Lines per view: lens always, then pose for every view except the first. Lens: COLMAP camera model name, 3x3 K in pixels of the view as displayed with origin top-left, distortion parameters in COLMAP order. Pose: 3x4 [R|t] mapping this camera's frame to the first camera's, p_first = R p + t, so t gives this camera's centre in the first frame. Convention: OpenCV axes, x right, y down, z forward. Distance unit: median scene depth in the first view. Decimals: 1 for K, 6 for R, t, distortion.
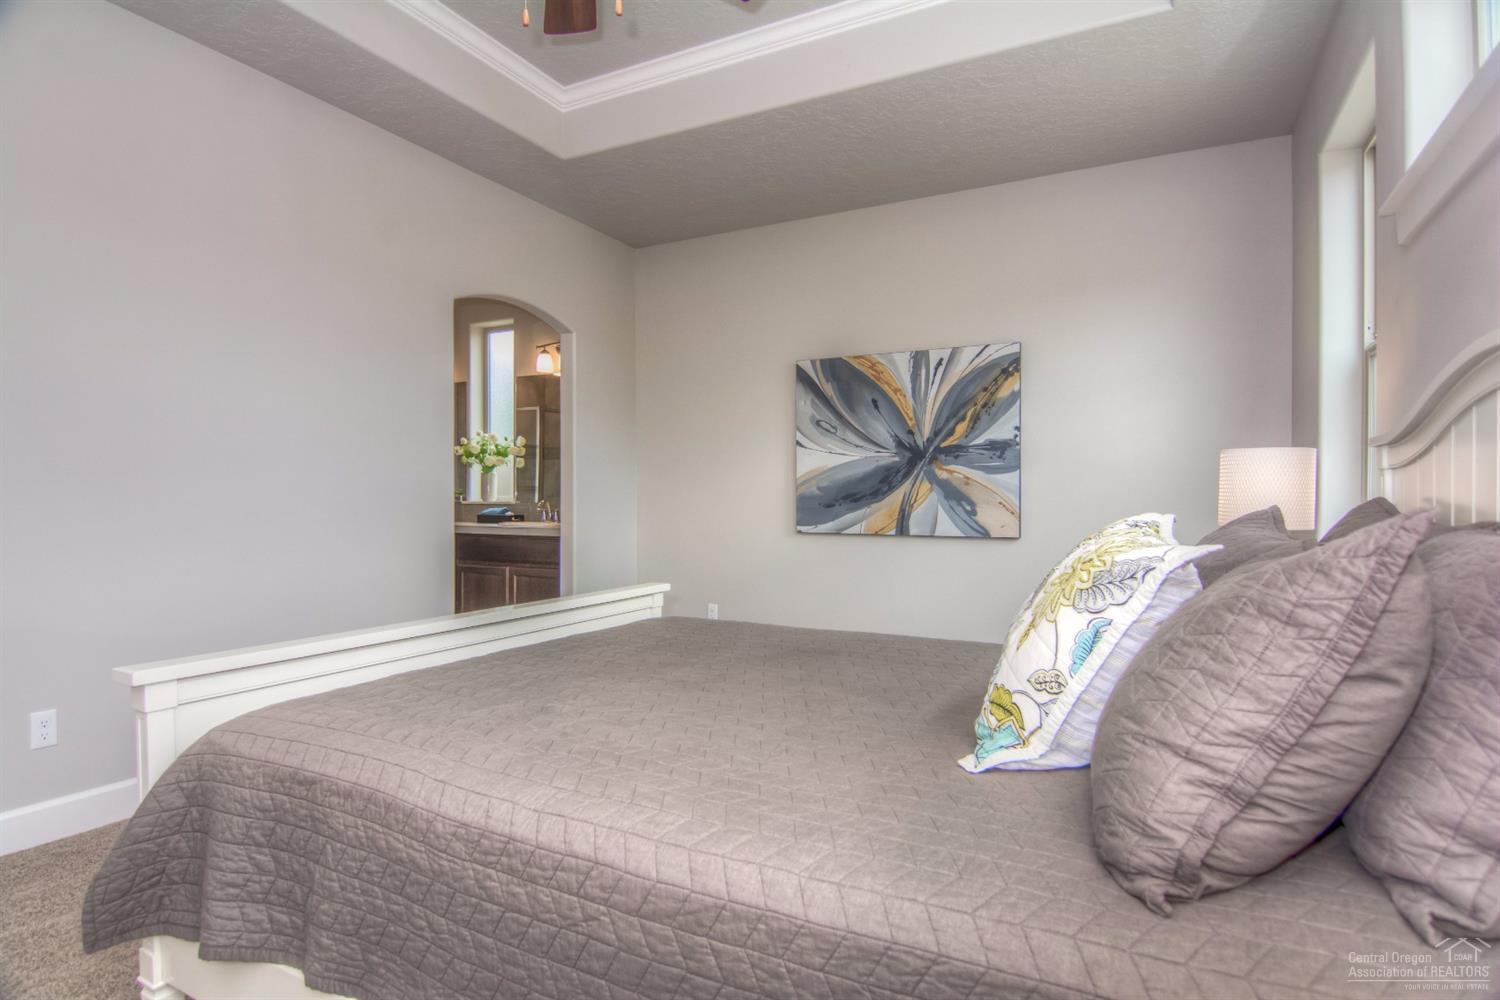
lens RADIAL K [[805.9, 0, 750.0], [0, 805.9, 500.0], [0, 0, 1]] dist [-0.001471, -0.000548]
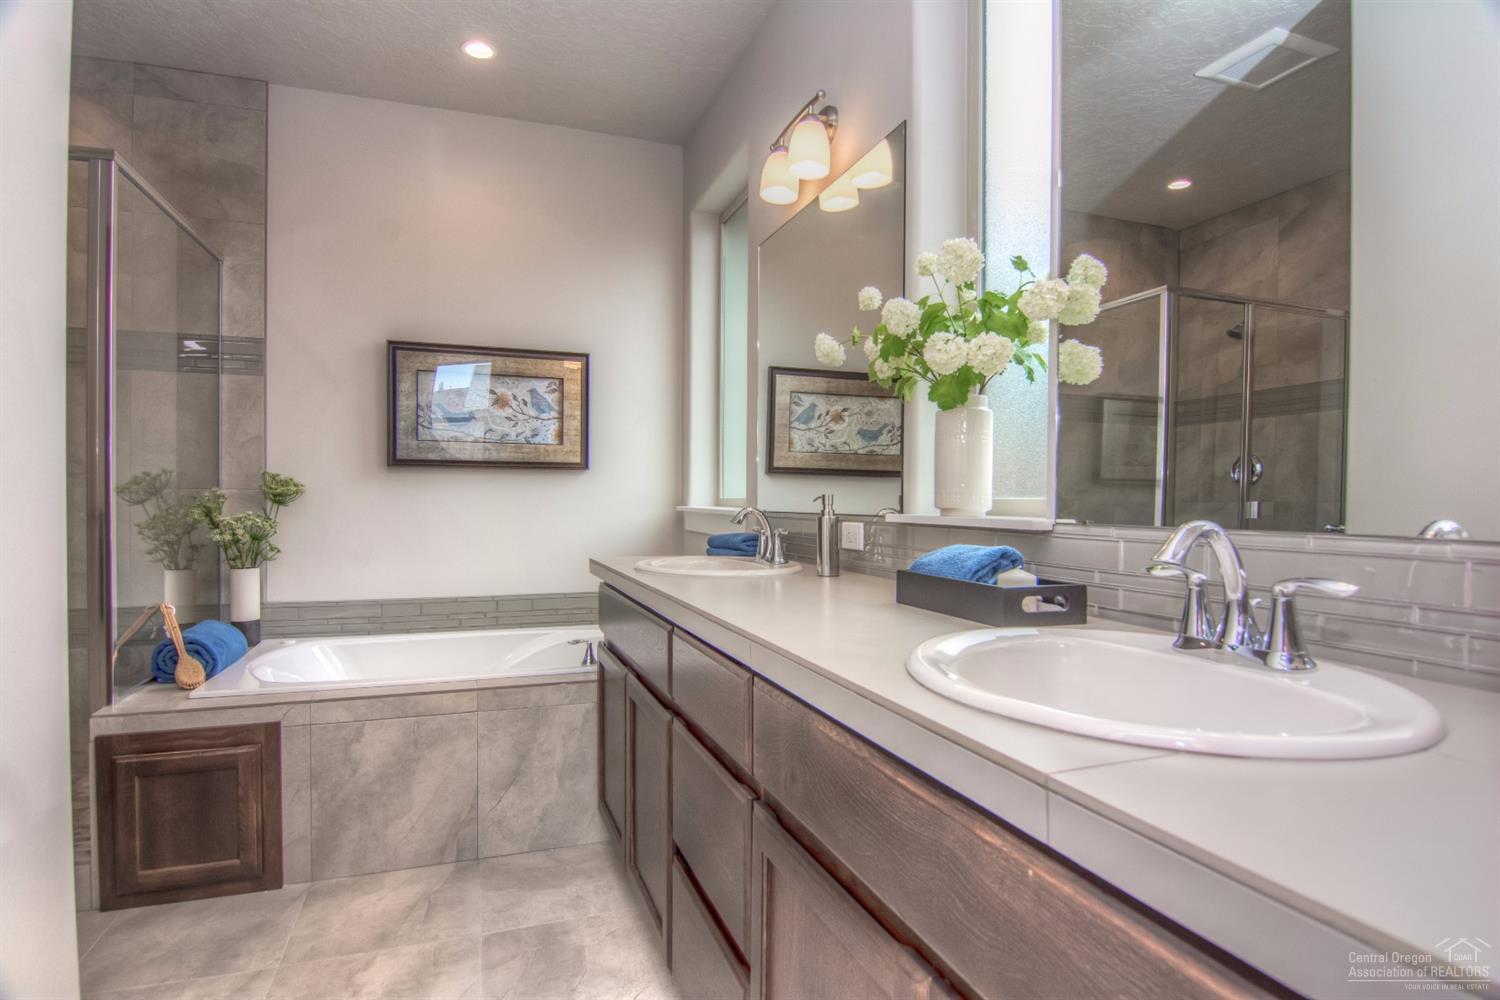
lens RADIAL K [[805.9, 0, 750.0], [0, 805.9, 500.0], [0, 0, 1]] dist [-0.001471, -0.000548]
pose [[0.745784, 0.003047, -0.666181, -0.198301], [-0.006555, 0.999975, -0.002764, -0.002130], [0.666156, 0.006428, 0.745785, 0.752139]]
